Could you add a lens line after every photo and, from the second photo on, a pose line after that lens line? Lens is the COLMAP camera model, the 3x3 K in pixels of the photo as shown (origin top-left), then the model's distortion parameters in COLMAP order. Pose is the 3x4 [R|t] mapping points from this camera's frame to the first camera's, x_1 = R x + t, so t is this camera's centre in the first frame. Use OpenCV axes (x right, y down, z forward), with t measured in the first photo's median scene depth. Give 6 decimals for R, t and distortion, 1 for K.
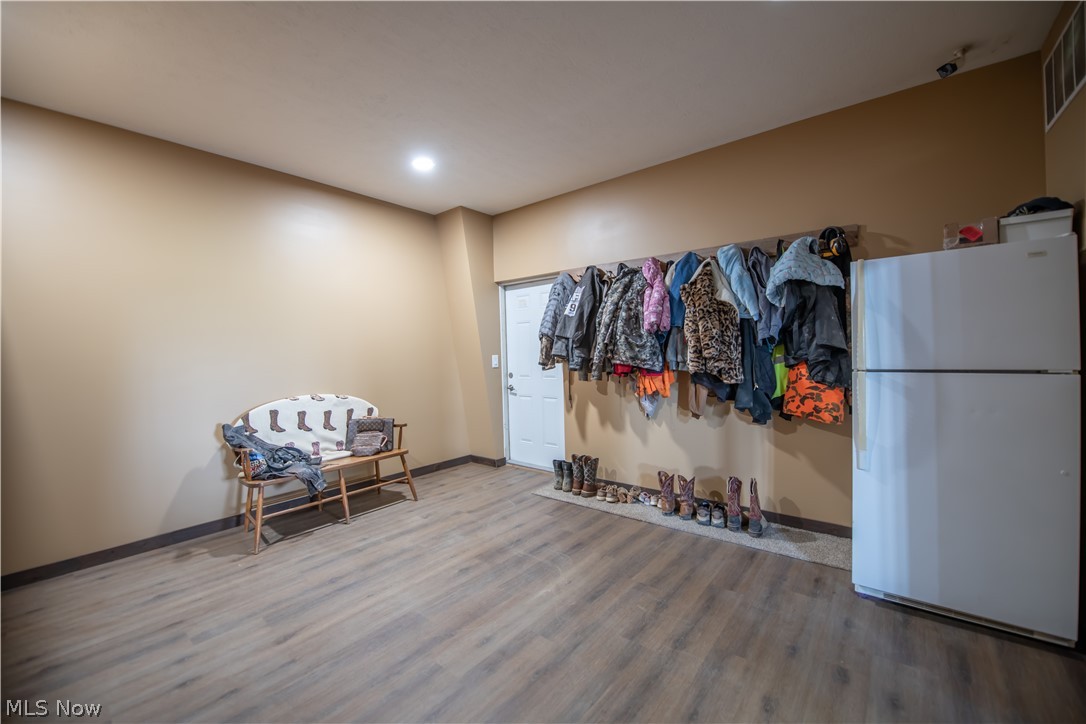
lens RADIAL K [[431.2, 0, 544.9], [0, 431.2, 357.9], [0, 0, 1]] dist [-0.015779, -0.001996]
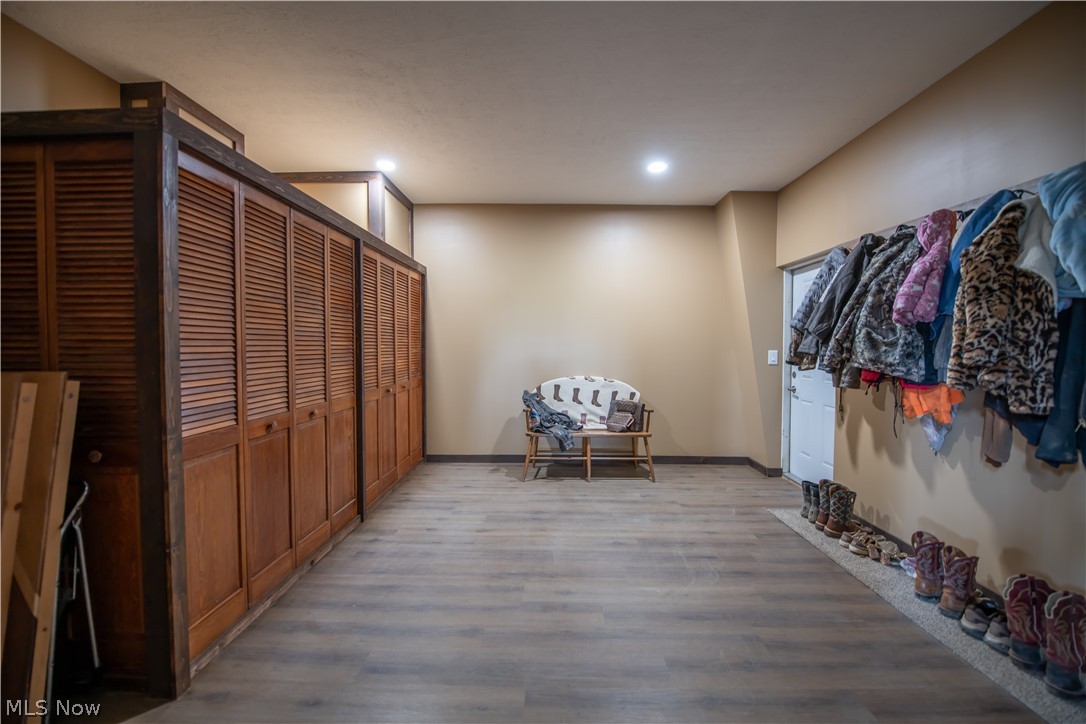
lens RADIAL K [[431.2, 0, 547.7], [0, 431.2, 358.2], [0, 0, 1]] dist [-0.015779, -0.001996]
pose [[0.621418, 0.050638, -0.781841, 0.412769], [-0.033724, 0.998713, 0.037880, -0.011636], [0.782753, 0.002828, 0.622326, 0.133823]]
